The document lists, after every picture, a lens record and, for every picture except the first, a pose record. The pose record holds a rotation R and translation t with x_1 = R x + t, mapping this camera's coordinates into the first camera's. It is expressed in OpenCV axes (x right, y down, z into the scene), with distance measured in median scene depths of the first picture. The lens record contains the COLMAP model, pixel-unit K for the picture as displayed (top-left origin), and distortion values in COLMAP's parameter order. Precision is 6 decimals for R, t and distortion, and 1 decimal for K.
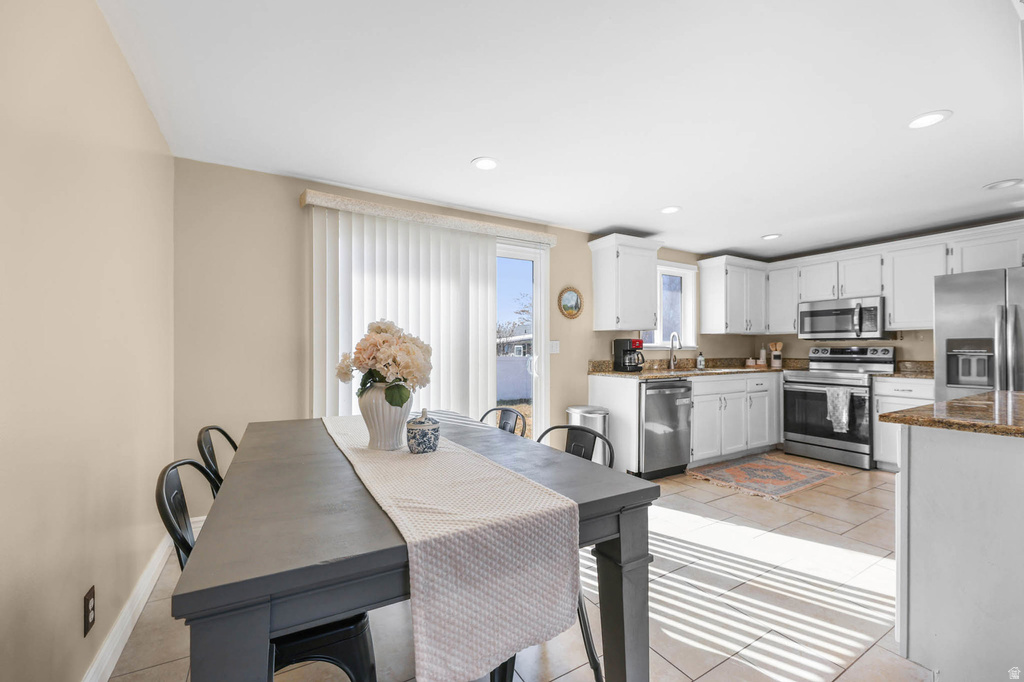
lens RADIAL K [[405.1, 0, 513.8], [0, 405.1, 349.3], [0, 0, 1]] dist [-0.000405, -0.000032]
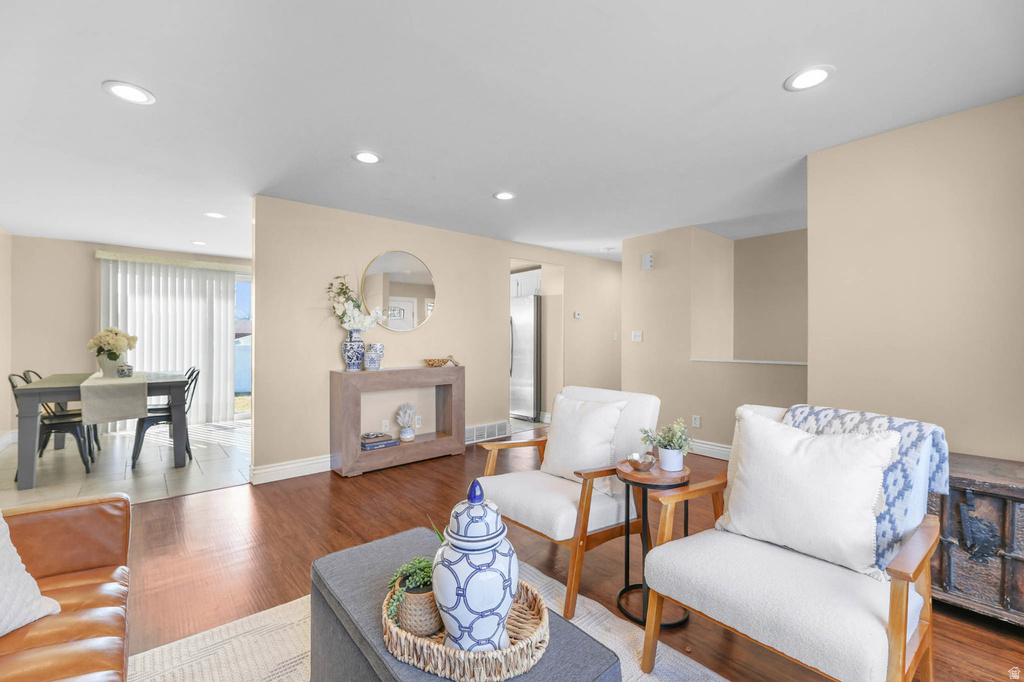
lens RADIAL K [[424.6, 0, 510.3], [0, 424.6, 335.6], [0, 0, 1]] dist [-0.001051, -0.000151]
pose [[0.985246, 0.005454, 0.171058, 0.657635], [-0.006089, 0.999976, 0.003191, -0.016244], [-0.171037, -0.004186, 0.985256, -0.792202]]
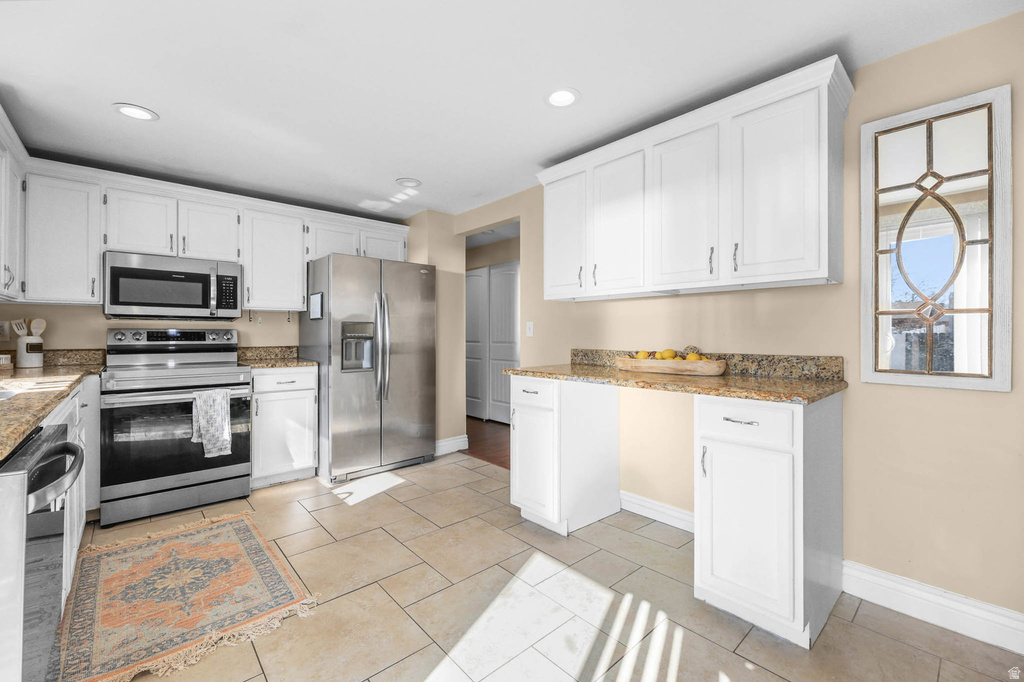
lens RADIAL K [[424.6, 0, 510.3], [0, 424.6, 335.6], [0, 0, 1]] dist [-0.001051, -0.000151]
pose [[-0.194312, -0.001662, 0.980938, 0.019756], [-0.001873, 0.999997, 0.001323, 0.002748], [-0.980938, -0.001580, -0.194314, 0.664715]]
